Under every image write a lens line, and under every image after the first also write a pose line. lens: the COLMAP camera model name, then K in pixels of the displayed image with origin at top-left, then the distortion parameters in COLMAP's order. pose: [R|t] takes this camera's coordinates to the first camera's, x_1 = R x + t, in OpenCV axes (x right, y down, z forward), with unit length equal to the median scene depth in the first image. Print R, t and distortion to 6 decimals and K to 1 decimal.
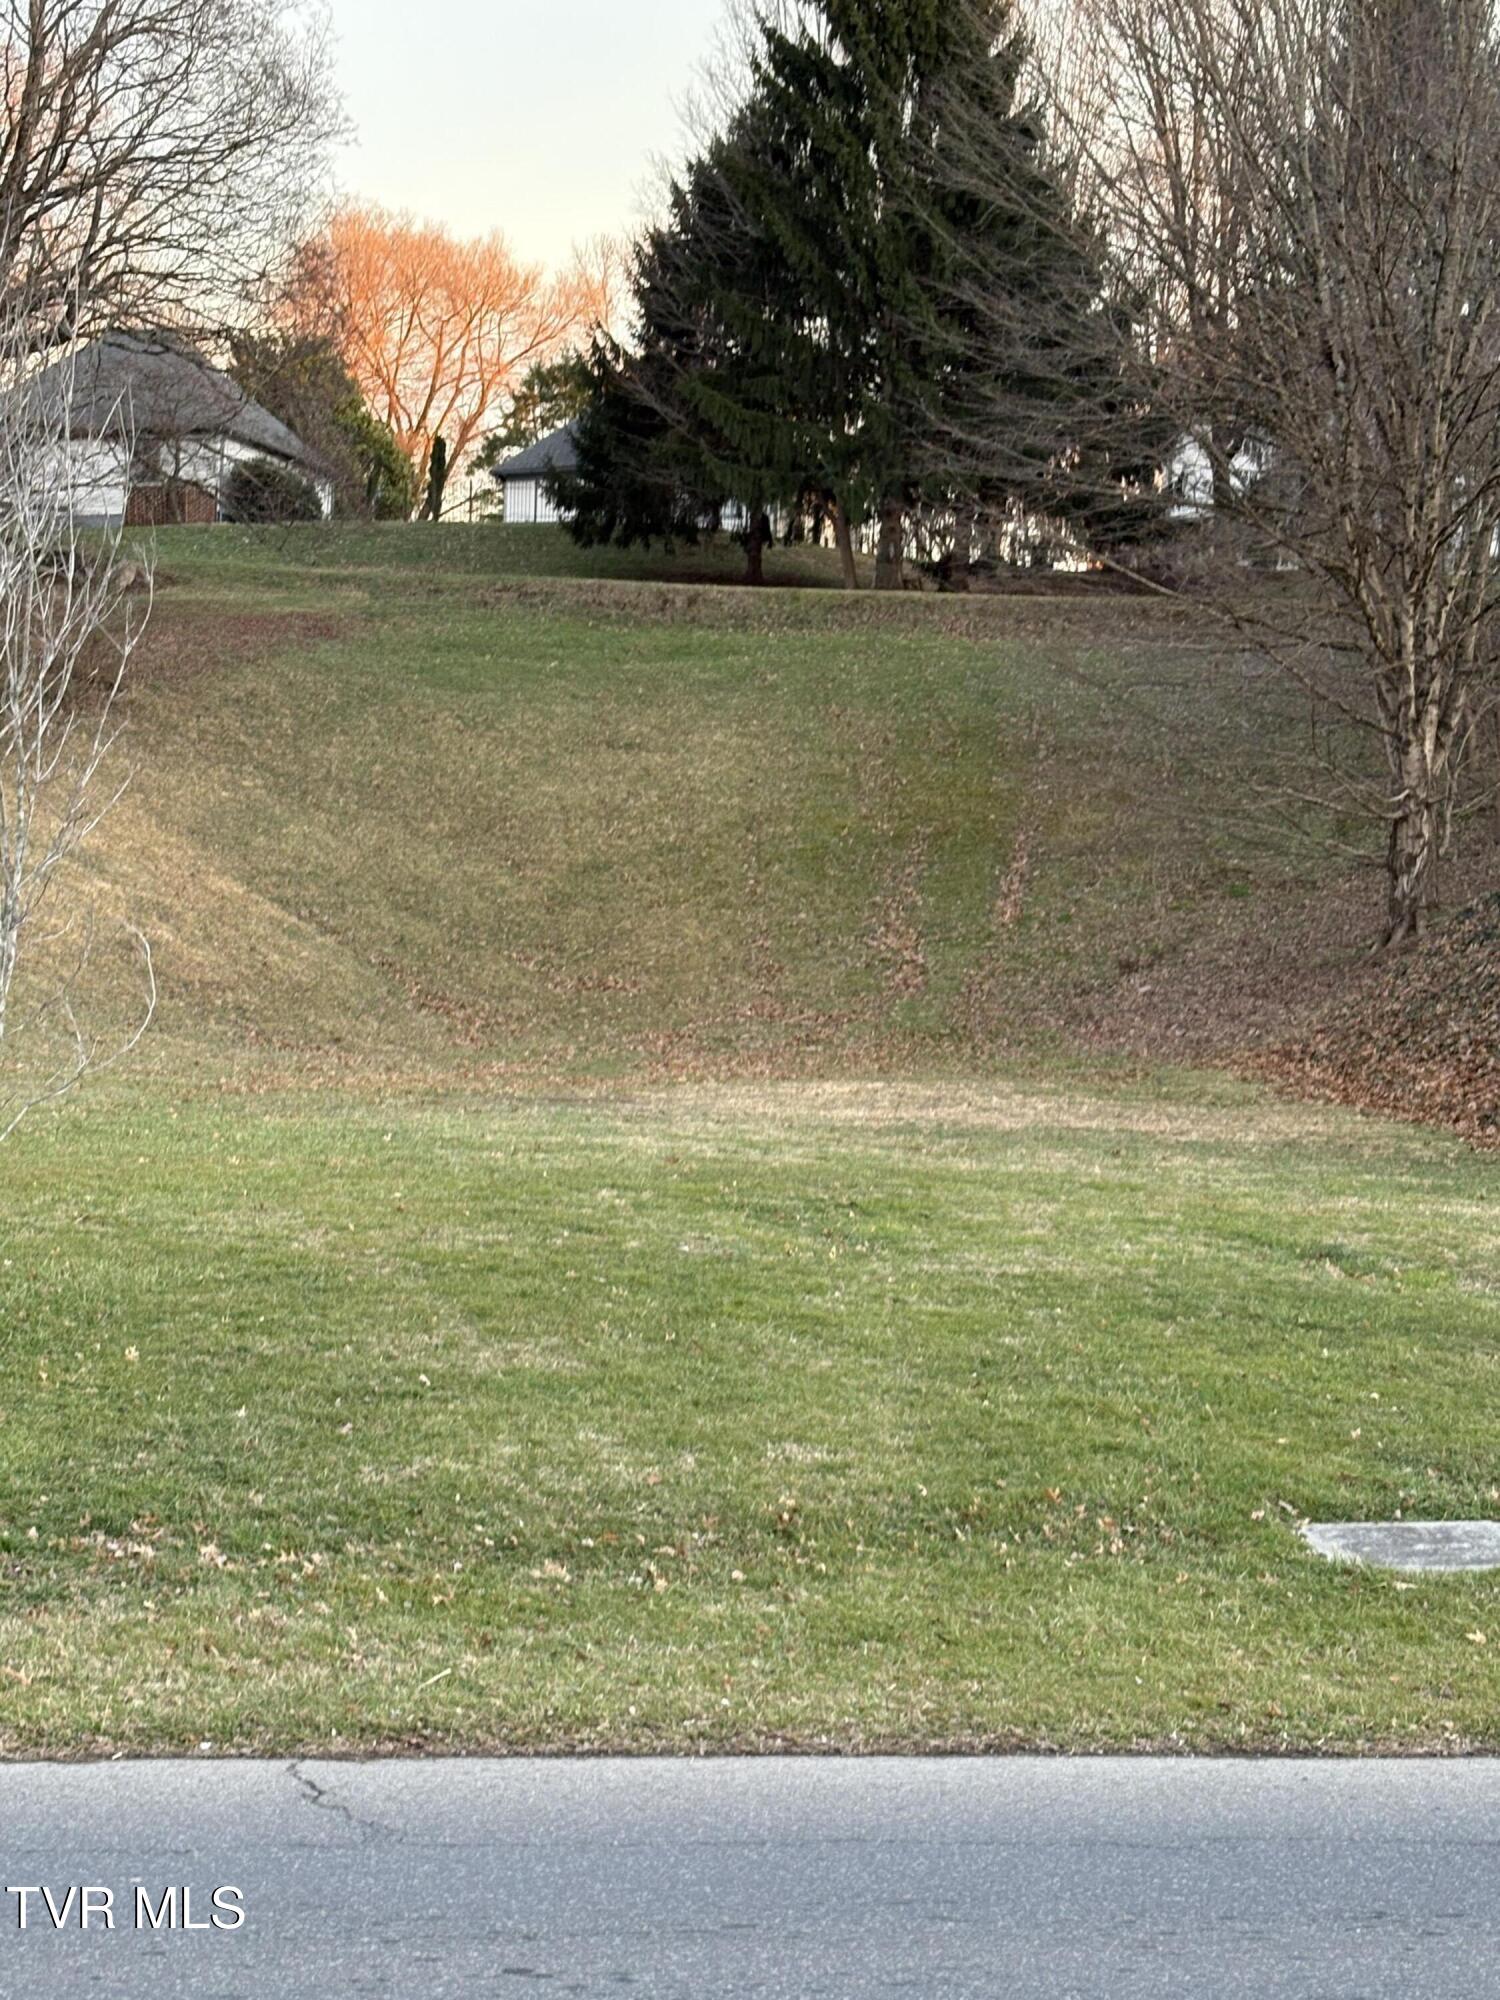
lens RADIAL K [[3755.9, 0, 739.3], [0, 3755.9, 1079.8], [0, 0, 1]] dist [0.116655, 0.000000]
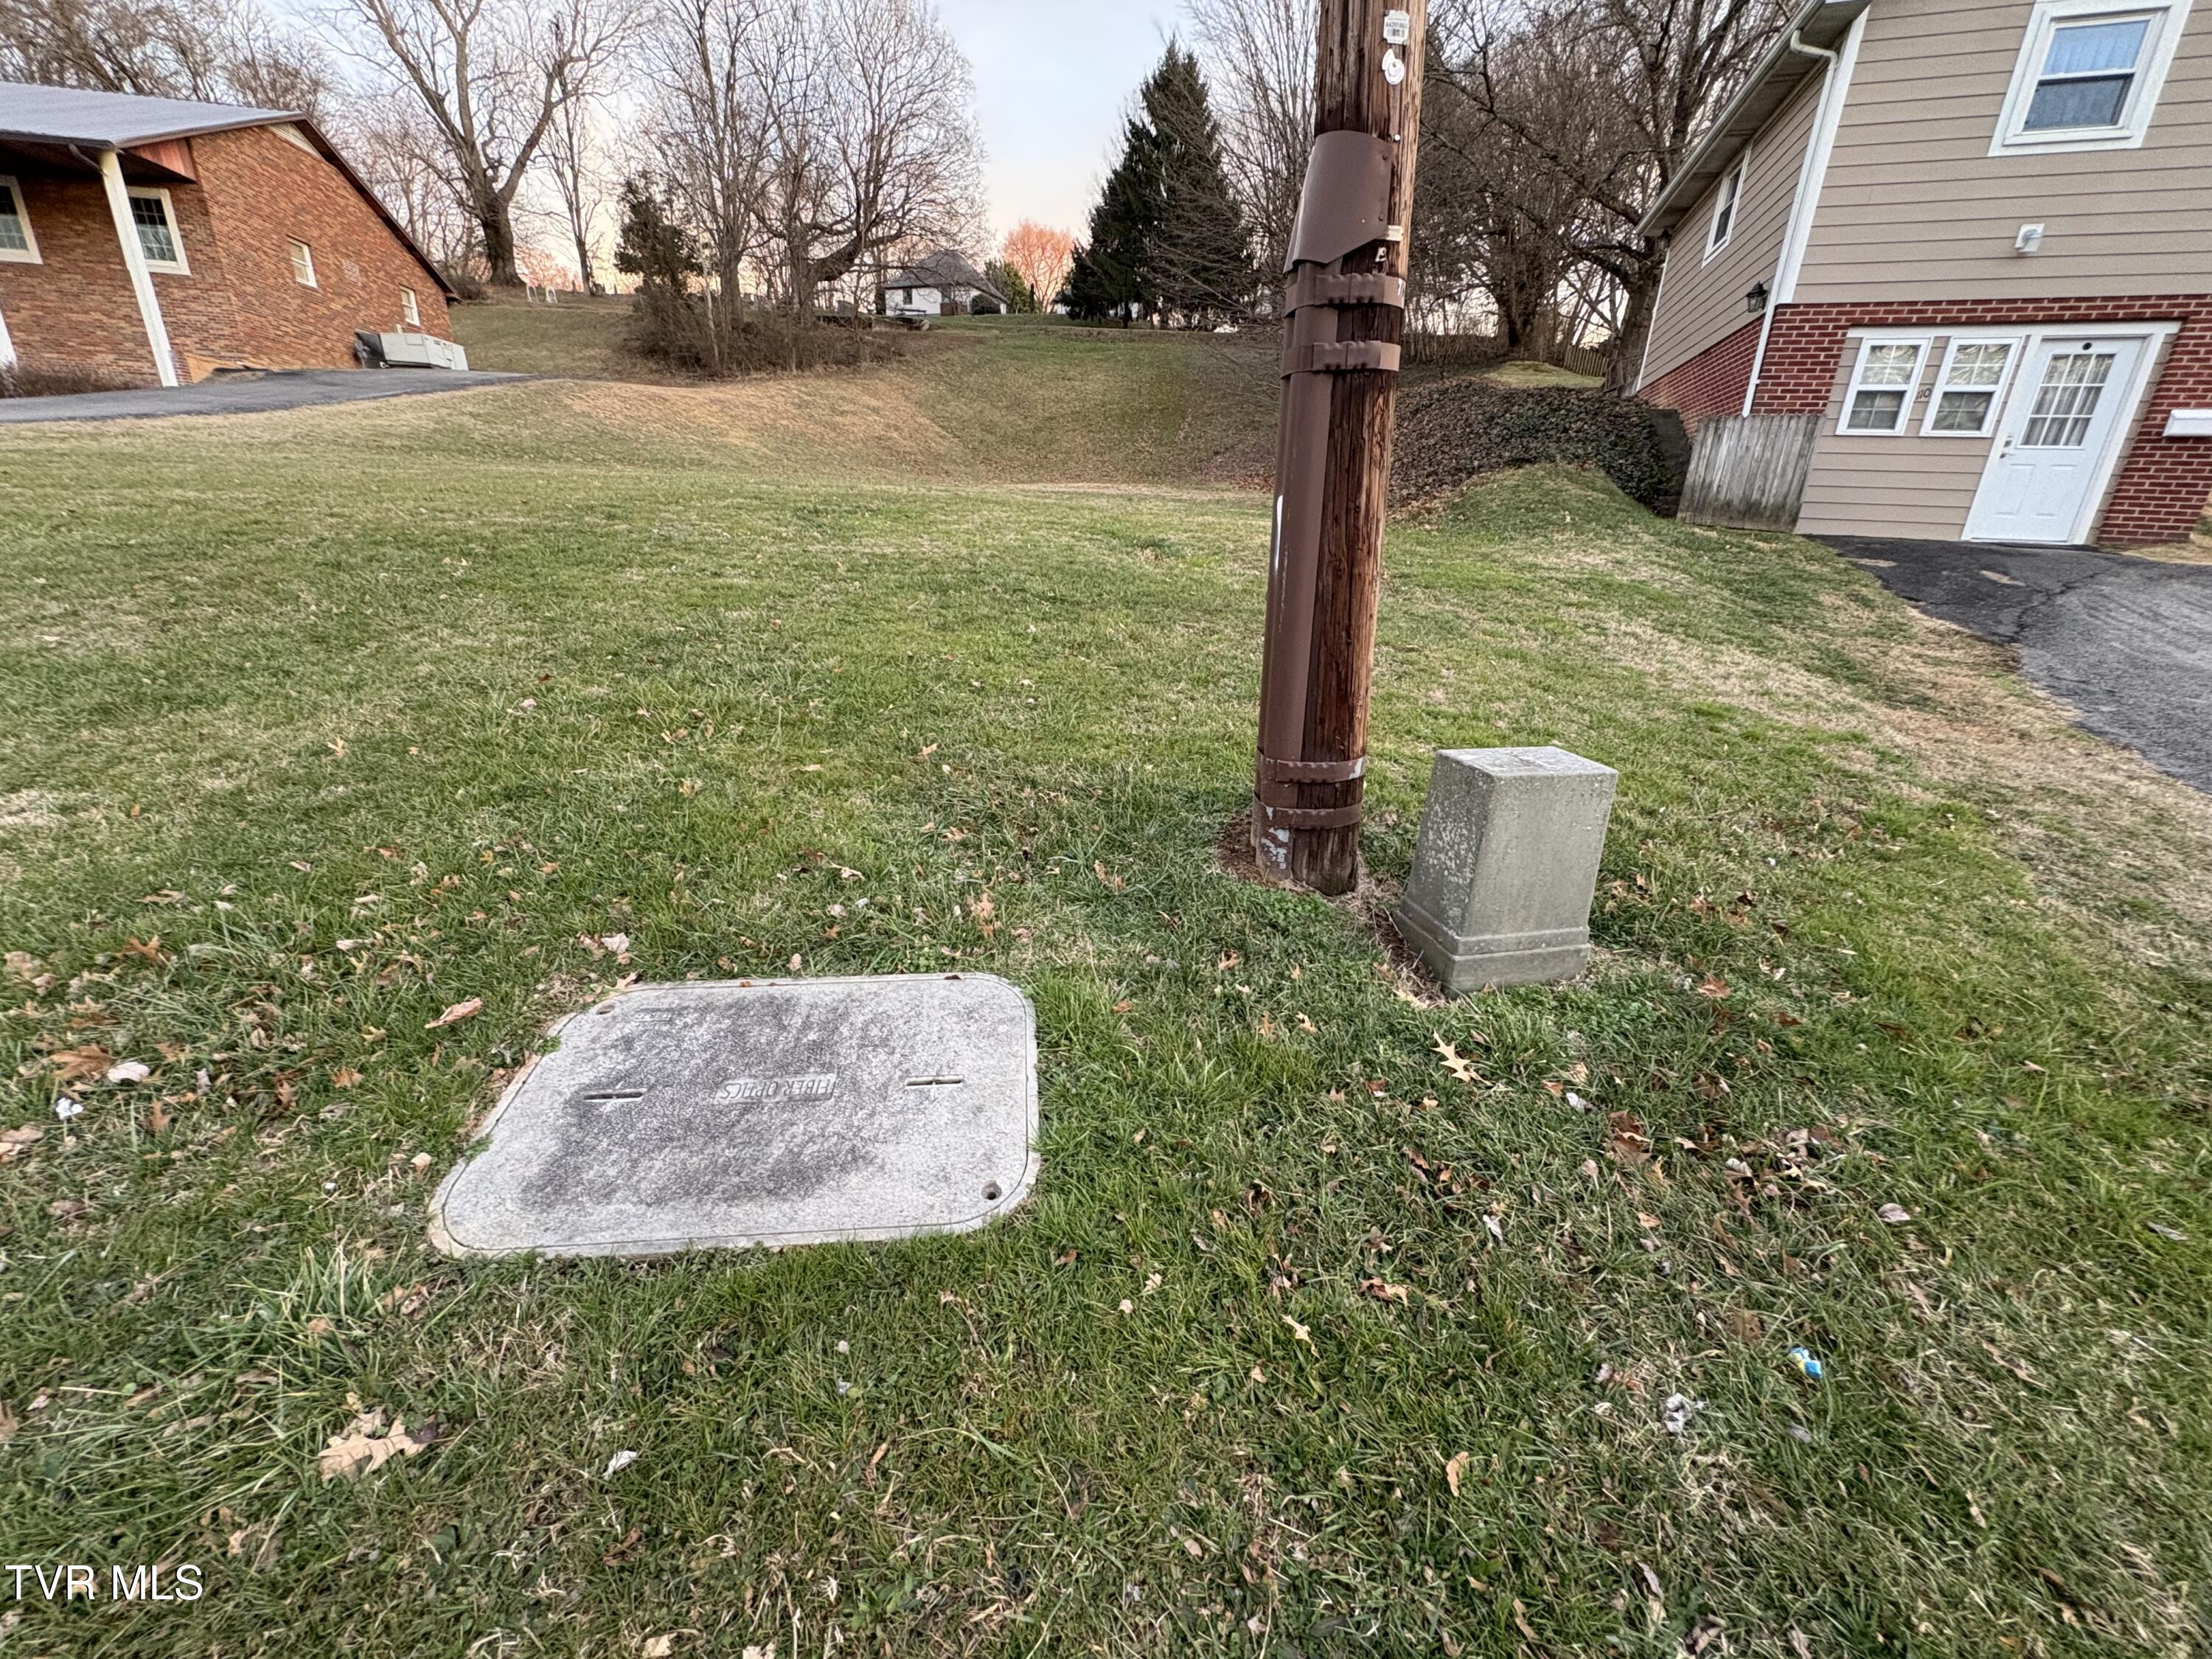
lens RADIAL K [[879.9, 0, 1098.8], [0, 879.9, 839.2], [0, 0, 1]] dist [-0.002365, 0.000424]
pose [[0.998009, 0.035875, -0.051875, 0.062688], [-0.015157, 0.934792, 0.354873, 0.012264], [0.061223, -0.353380, 0.933474, 0.239710]]
